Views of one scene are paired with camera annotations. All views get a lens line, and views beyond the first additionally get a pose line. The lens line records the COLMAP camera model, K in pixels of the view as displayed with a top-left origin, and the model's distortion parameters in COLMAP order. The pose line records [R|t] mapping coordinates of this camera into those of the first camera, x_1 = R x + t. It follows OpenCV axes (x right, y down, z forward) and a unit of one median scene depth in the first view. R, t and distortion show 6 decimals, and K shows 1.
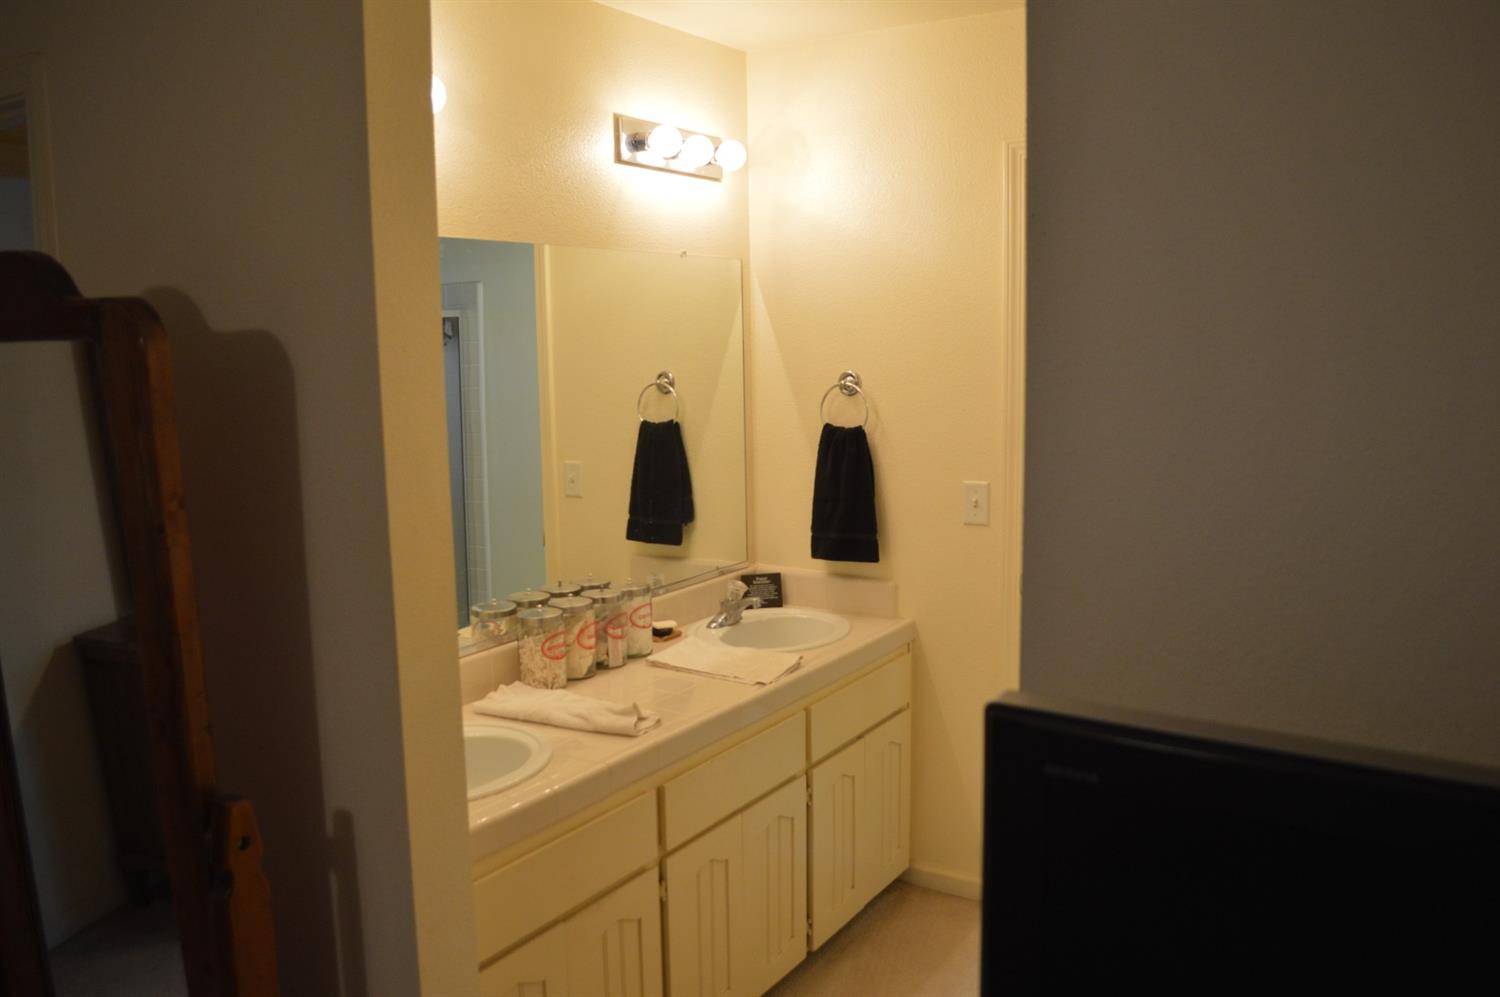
lens RADIAL K [[1190.9, 0, 755.5], [0, 1190.9, 507.1], [0, 0, 1]] dist [-0.087724, -0.007797]
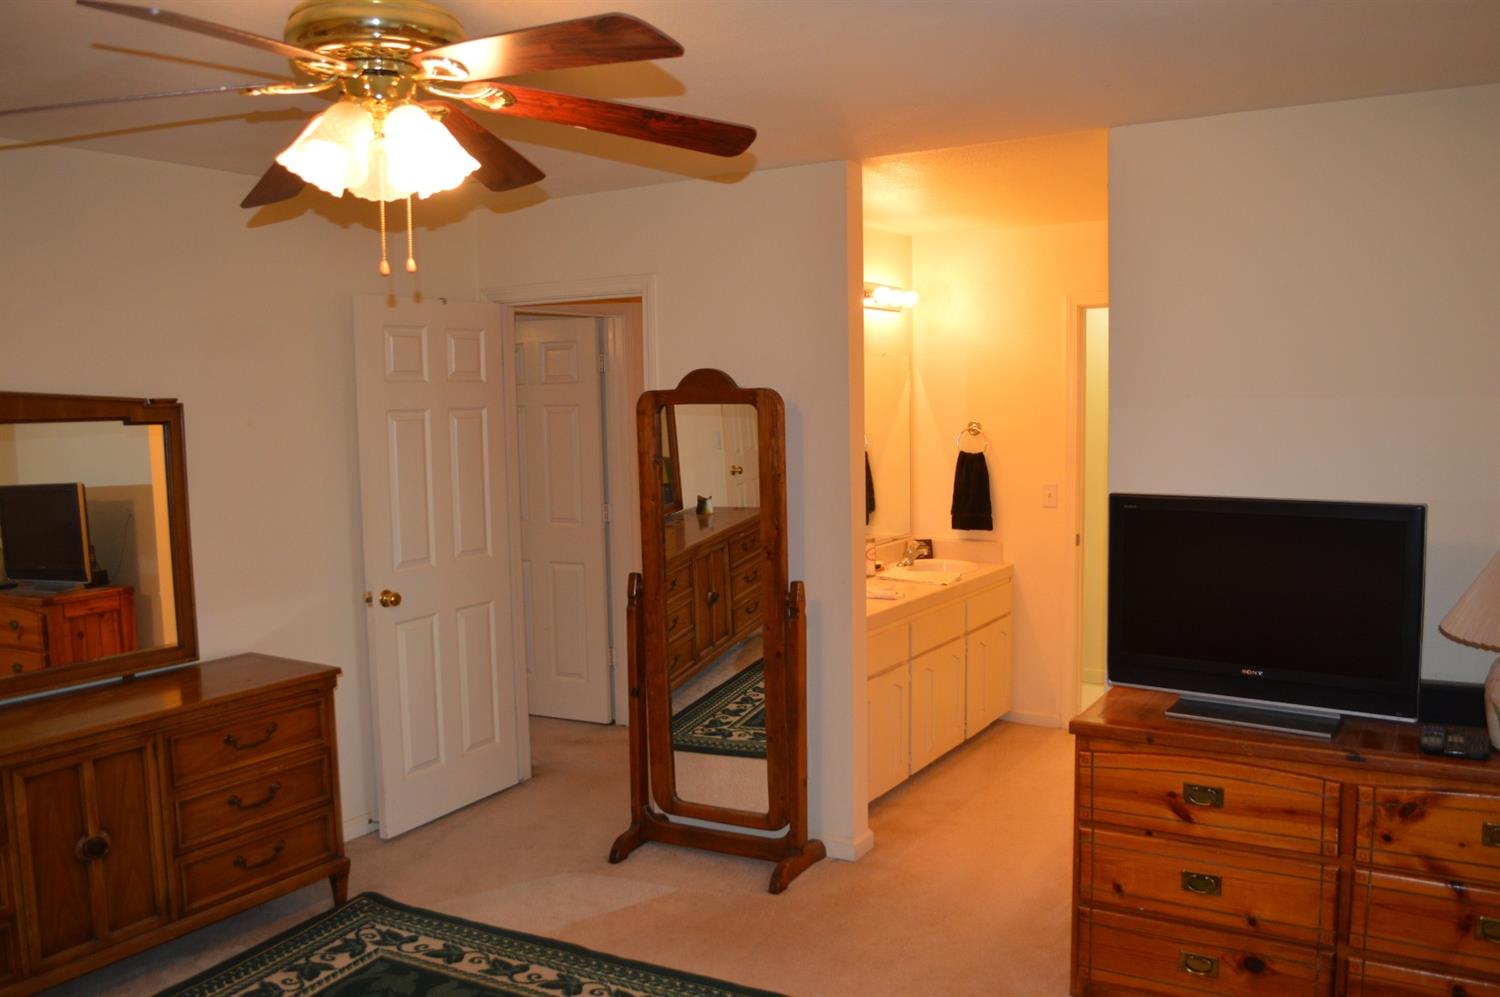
lens RADIAL K [[1190.9, 0, 755.5], [0, 1190.9, 507.1], [0, 0, 1]] dist [-0.087724, -0.007797]
pose [[0.999999, -0.000581, 0.001476, -0.244152], [0.000649, 0.998922, -0.046418, 0.092179], [-0.001448, 0.046419, 0.998921, -0.730436]]
